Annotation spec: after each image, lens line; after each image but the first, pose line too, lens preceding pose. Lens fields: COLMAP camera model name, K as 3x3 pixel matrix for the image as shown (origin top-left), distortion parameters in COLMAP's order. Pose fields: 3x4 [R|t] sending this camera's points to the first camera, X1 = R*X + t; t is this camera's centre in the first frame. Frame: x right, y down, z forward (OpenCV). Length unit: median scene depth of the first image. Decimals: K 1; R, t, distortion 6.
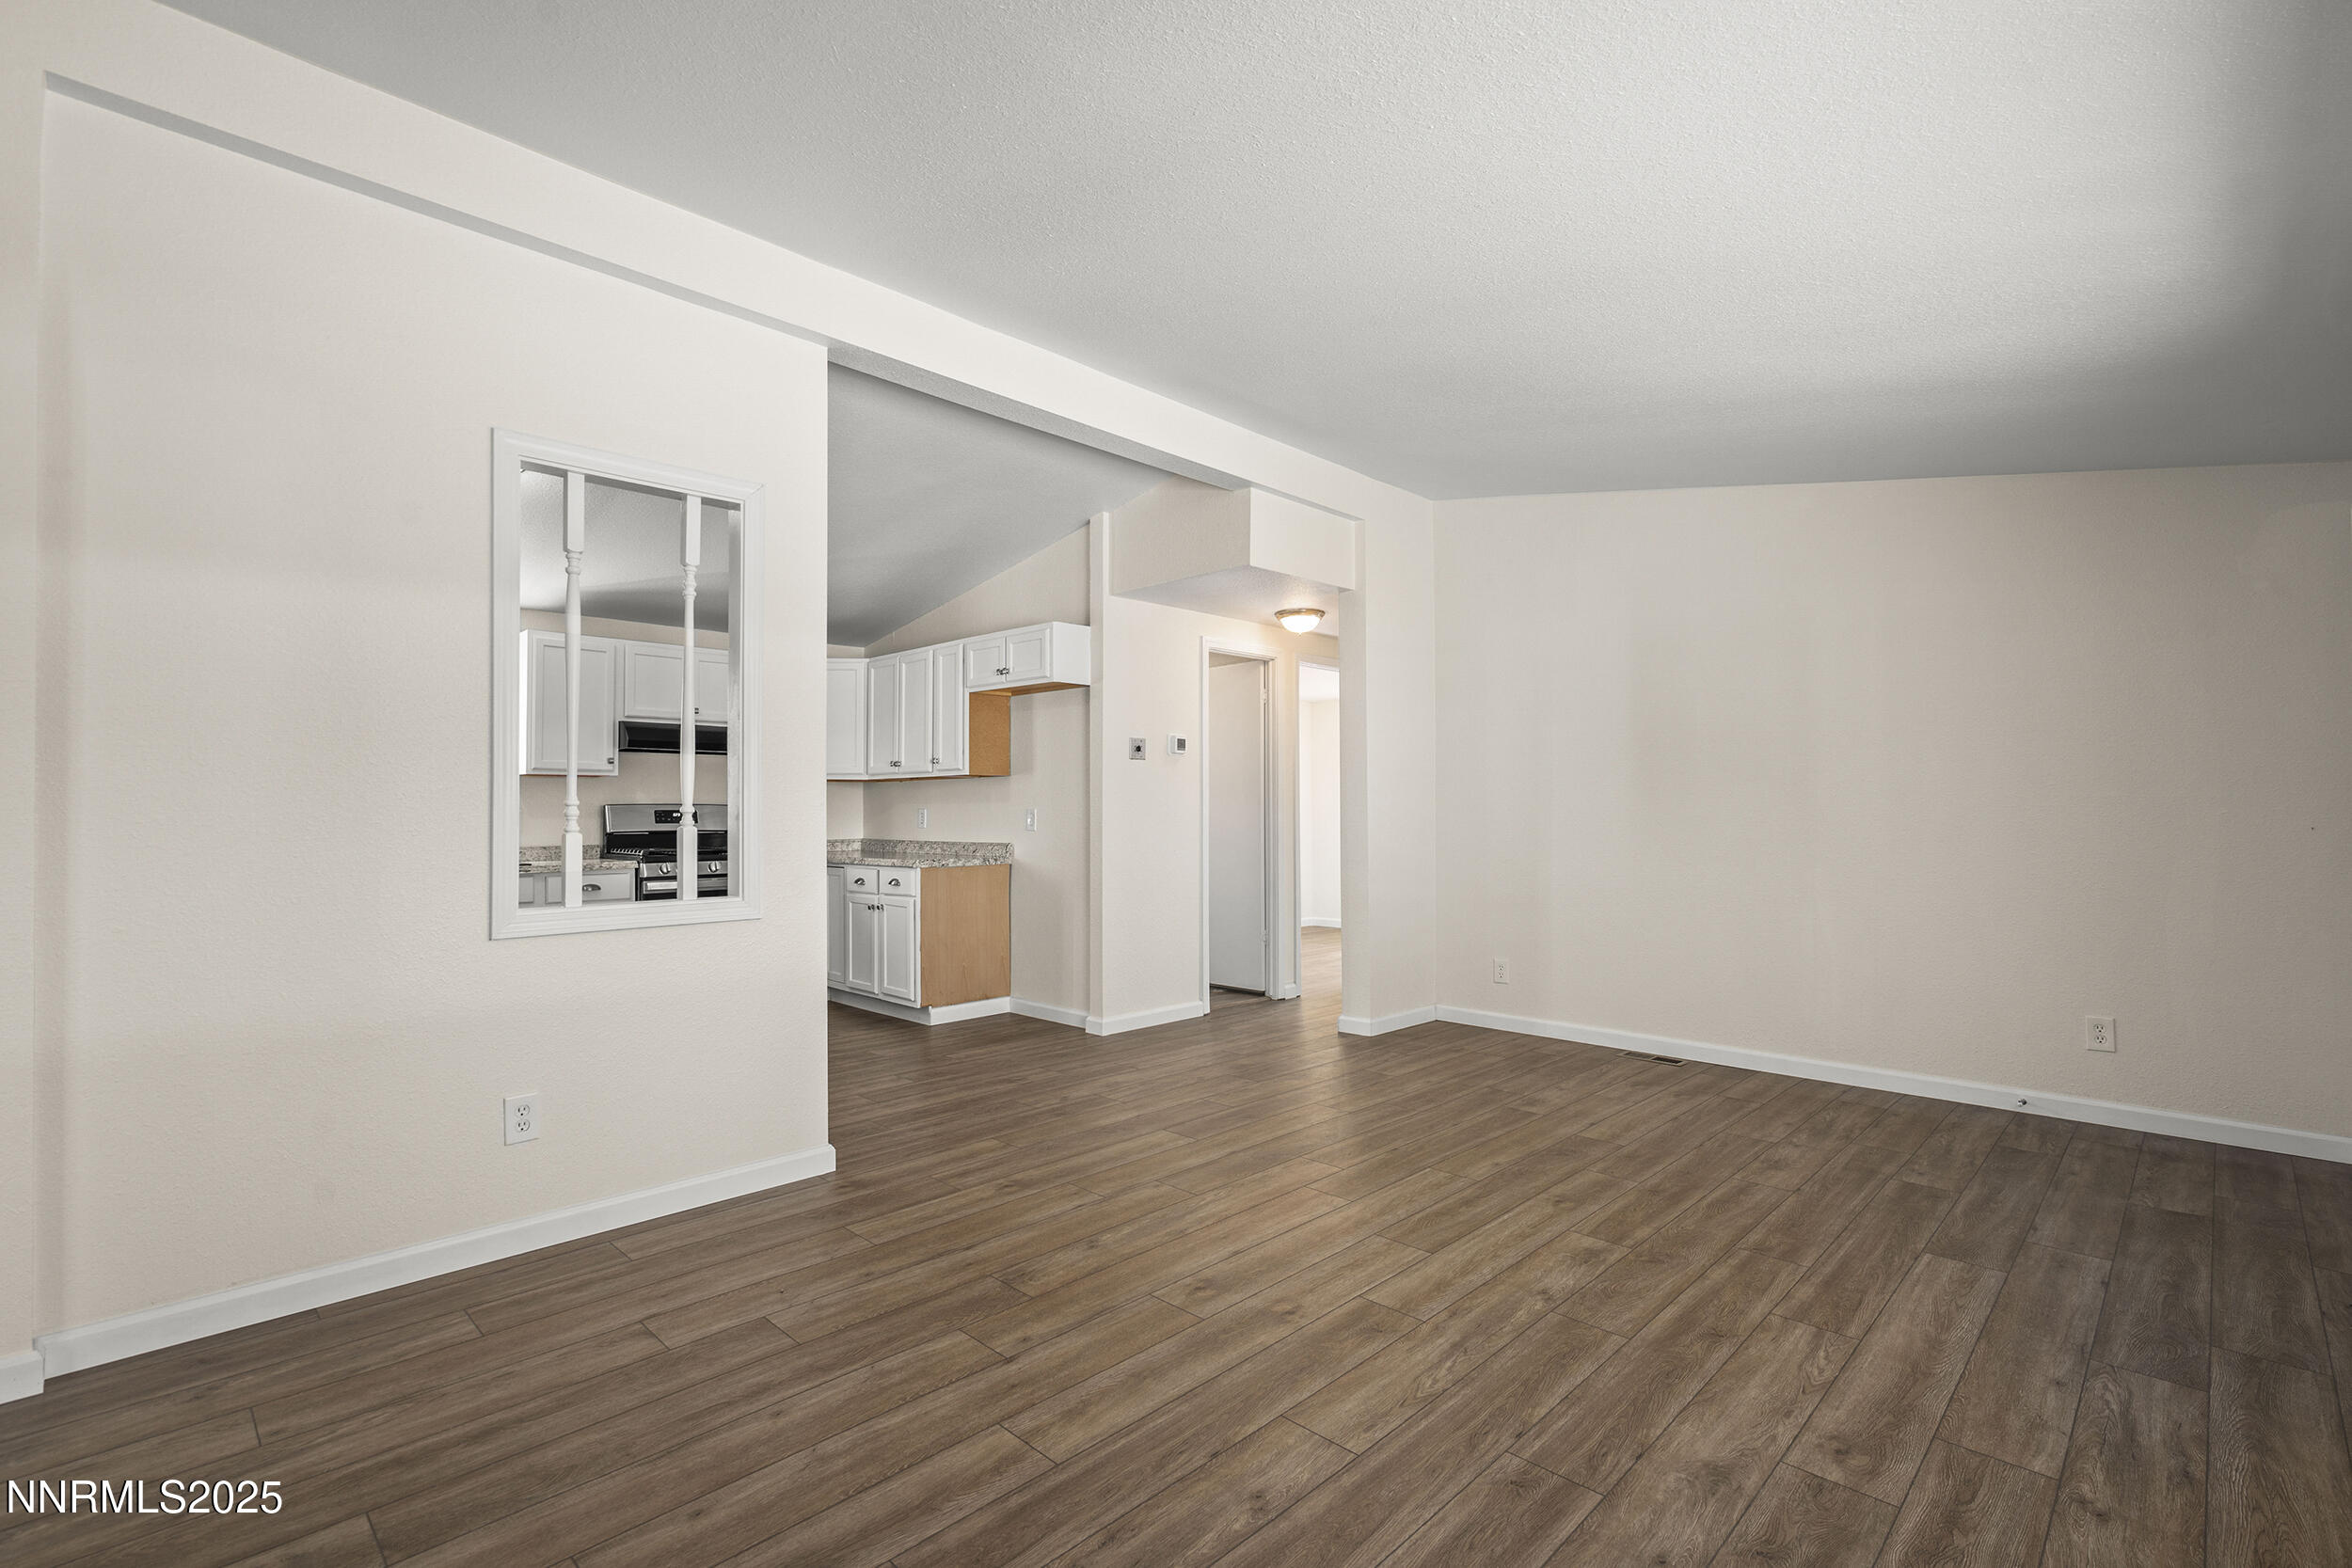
lens RADIAL K [[1075.9, 0, 1174.2], [0, 1075.9, 790.7], [0, 0, 1]] dist [-0.008197, 0.003650]
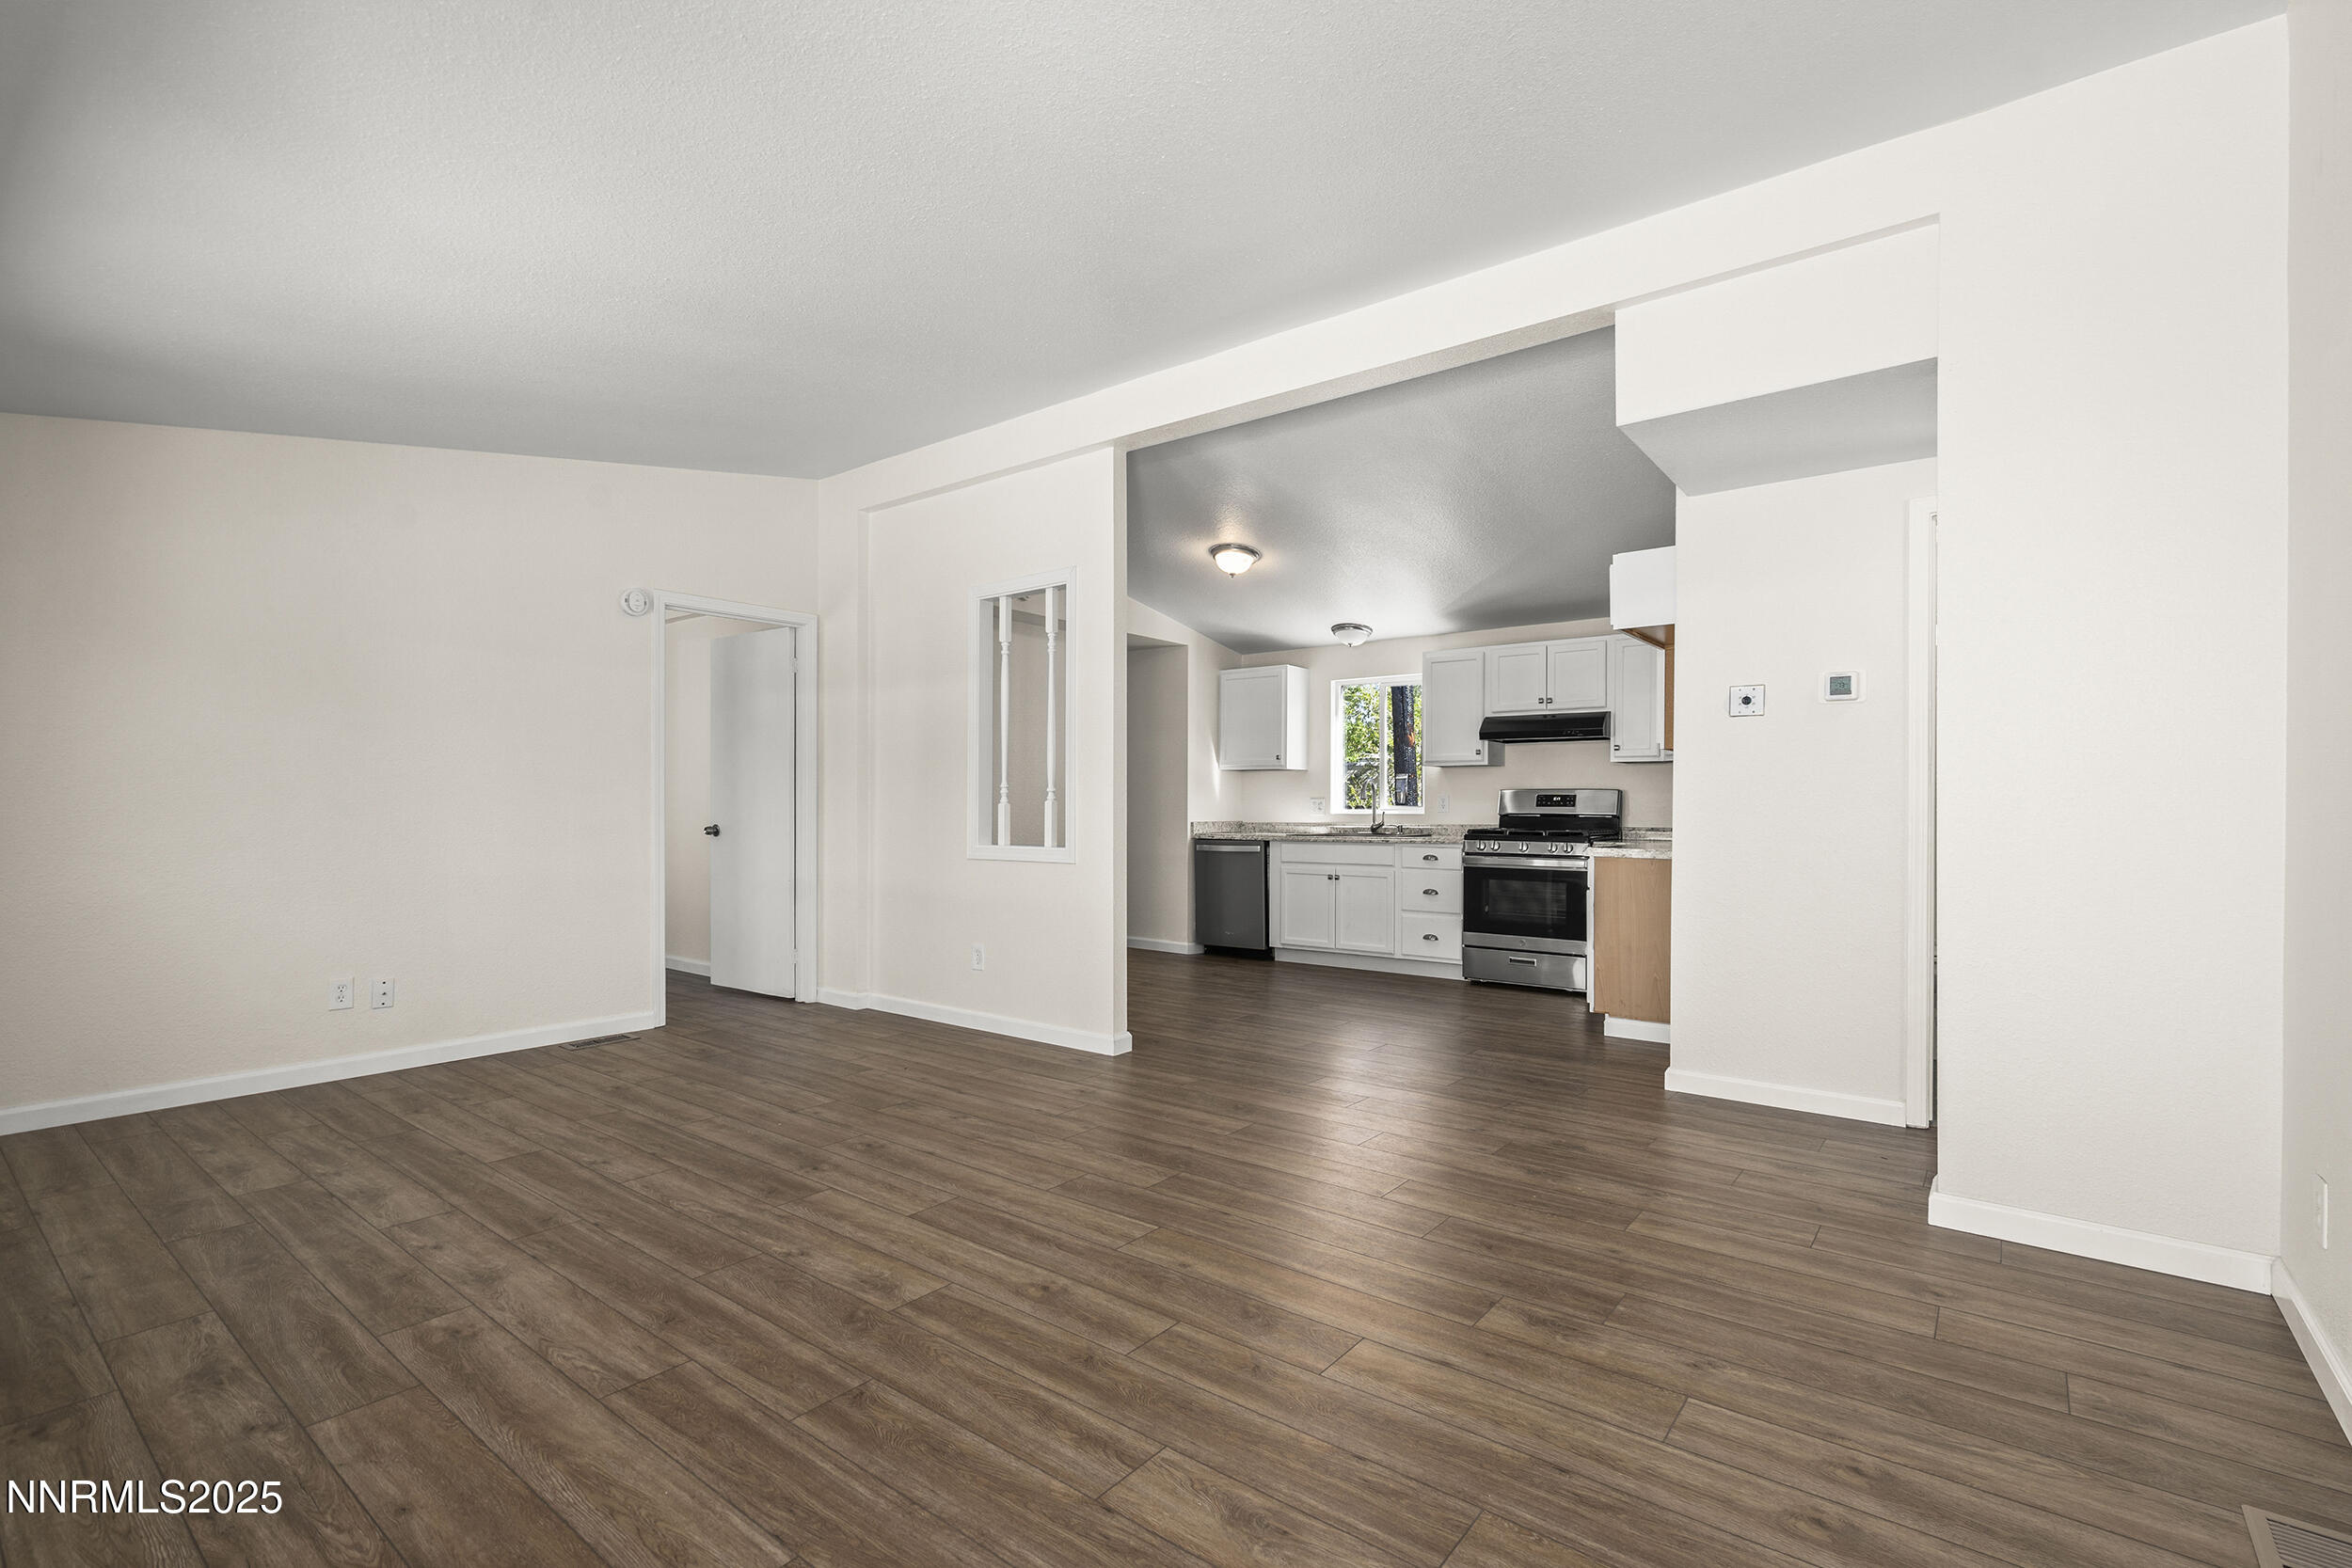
lens RADIAL K [[1075.9, 0, 1154.3], [0, 1075.9, 784.2], [0, 0, 1]] dist [-0.008197, 0.003650]
pose [[0.095368, -0.016058, -0.995313, 1.308655], [0.014727, 0.999783, -0.014719, 0.041945], [0.995333, -0.013254, 0.095584, 1.165992]]
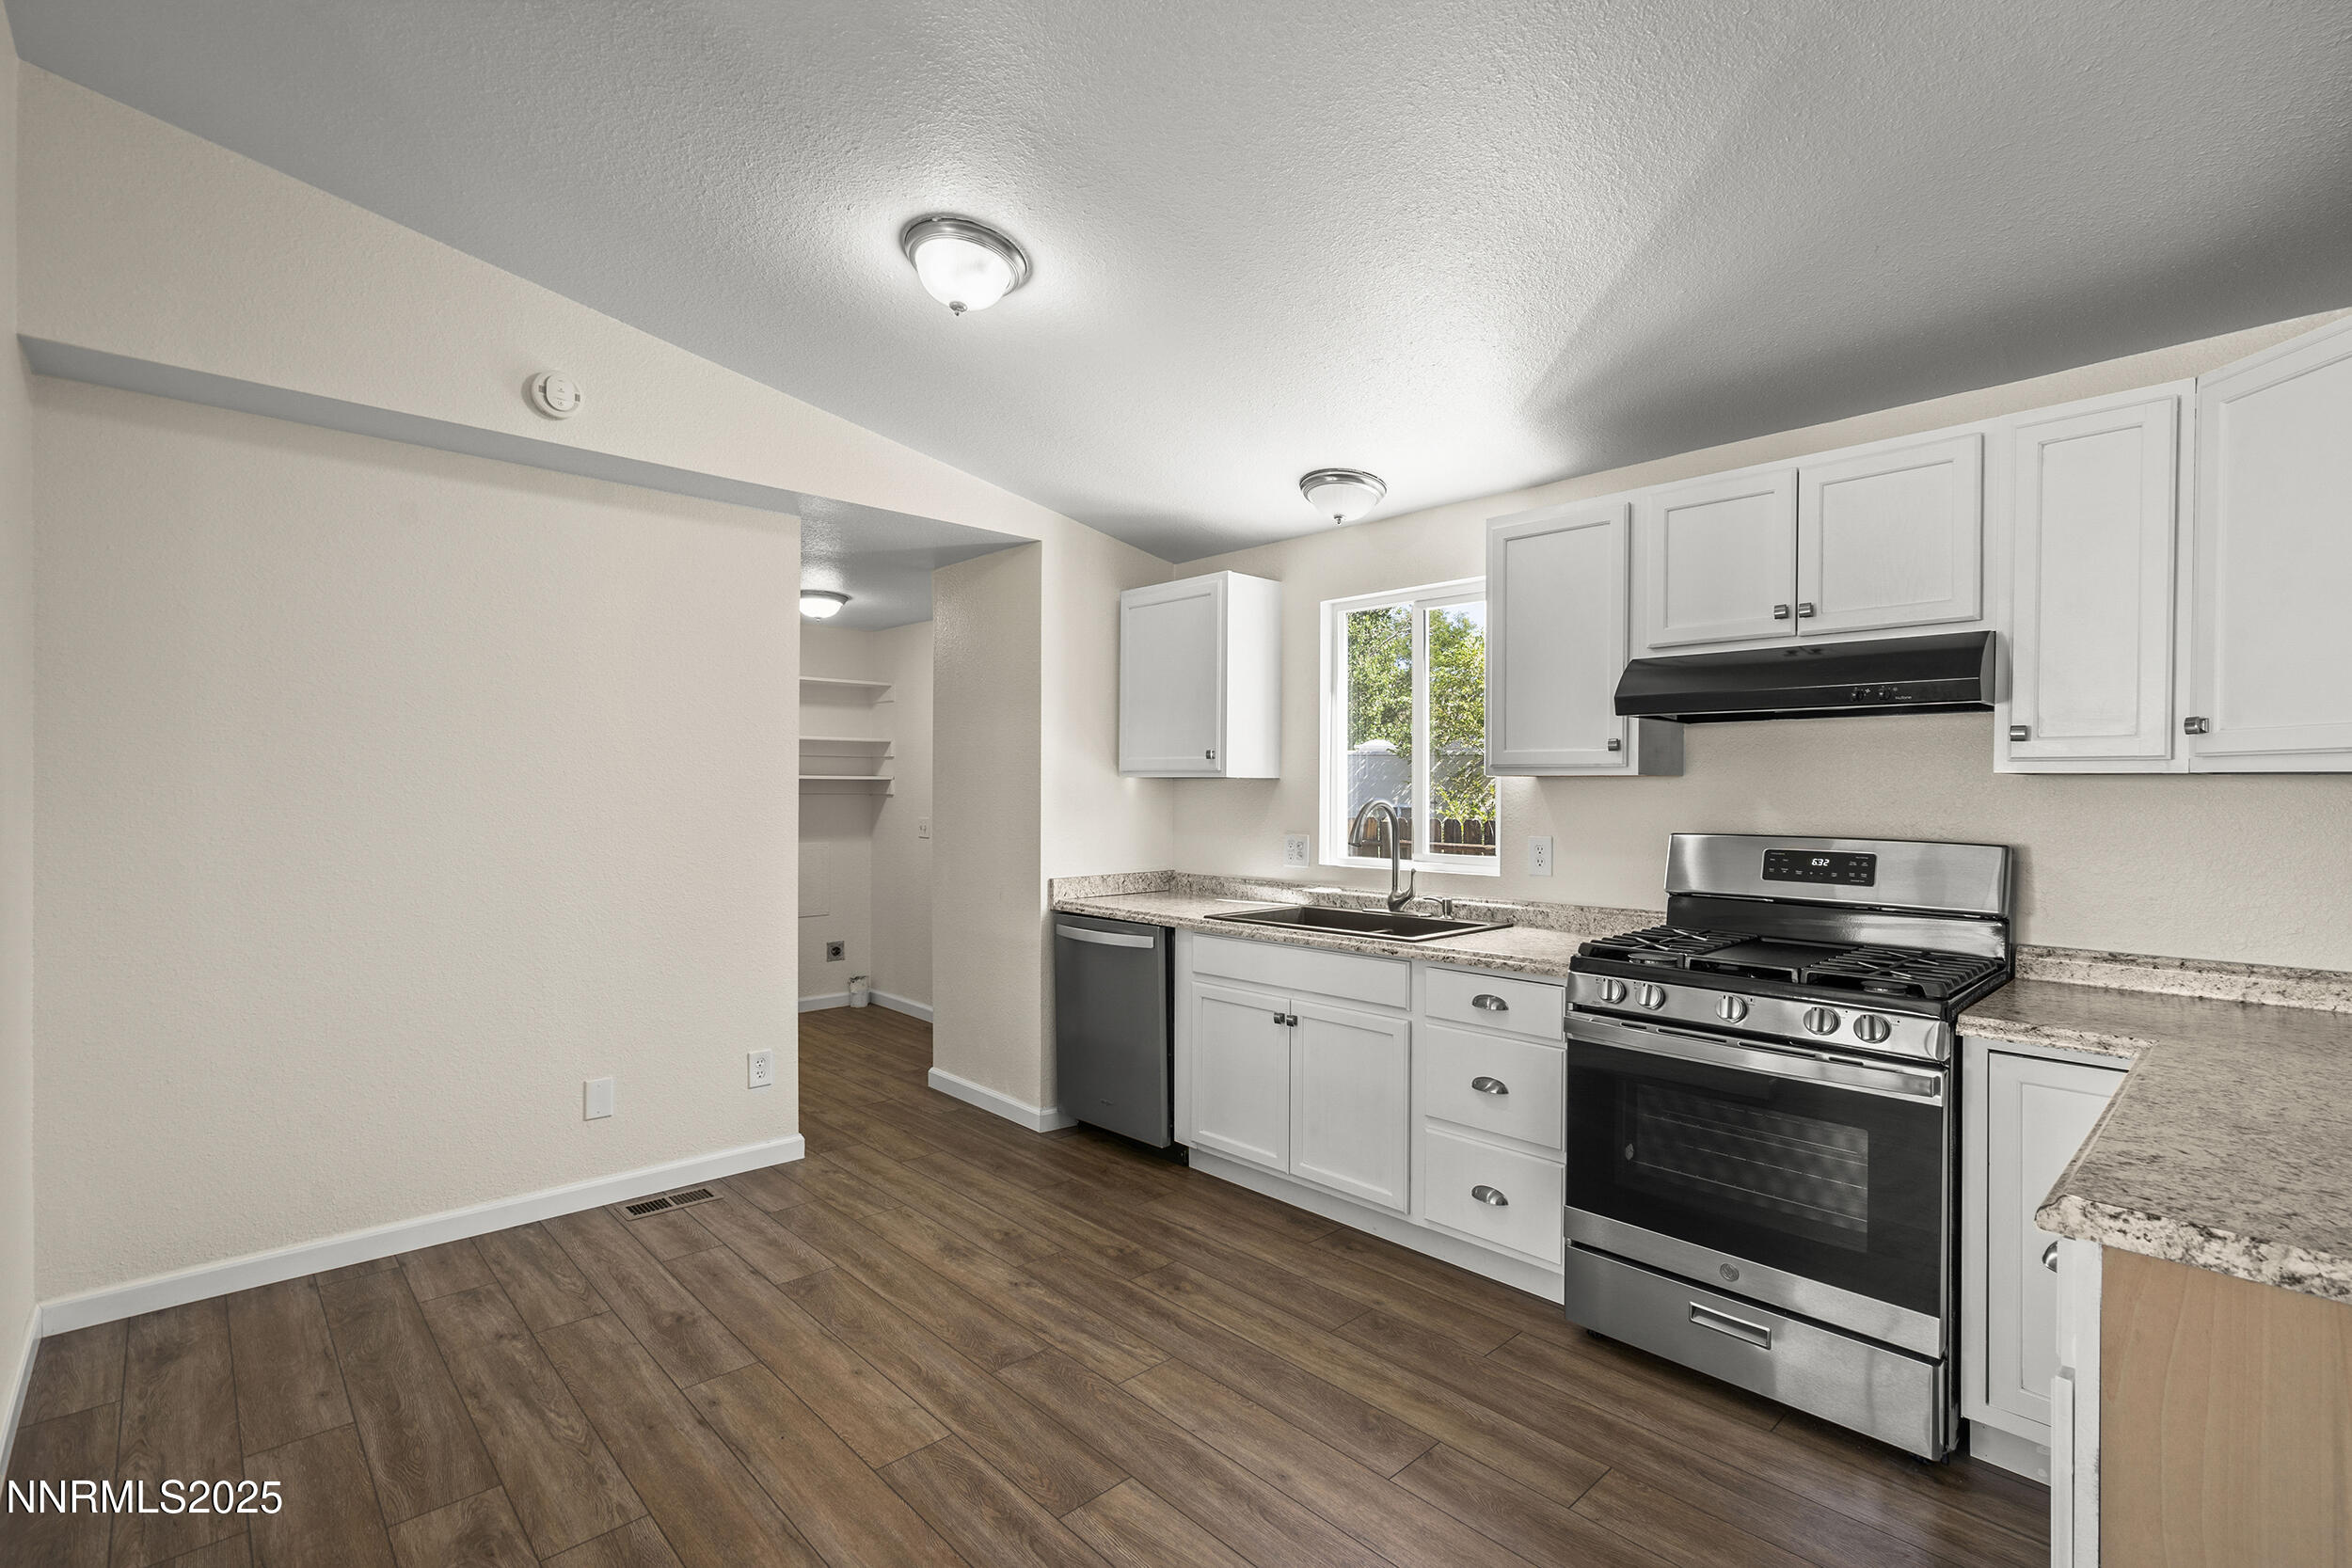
lens RADIAL K [[1075.9, 0, 1161.2], [0, 1075.9, 789.8], [0, 0, 1]] dist [-0.008197, 0.003650]
pose [[-0.048585, 0.007746, -0.998789, -0.069638], [0.017736, 0.999819, 0.006891, -0.031391], [0.998662, -0.017380, -0.048713, 1.776902]]
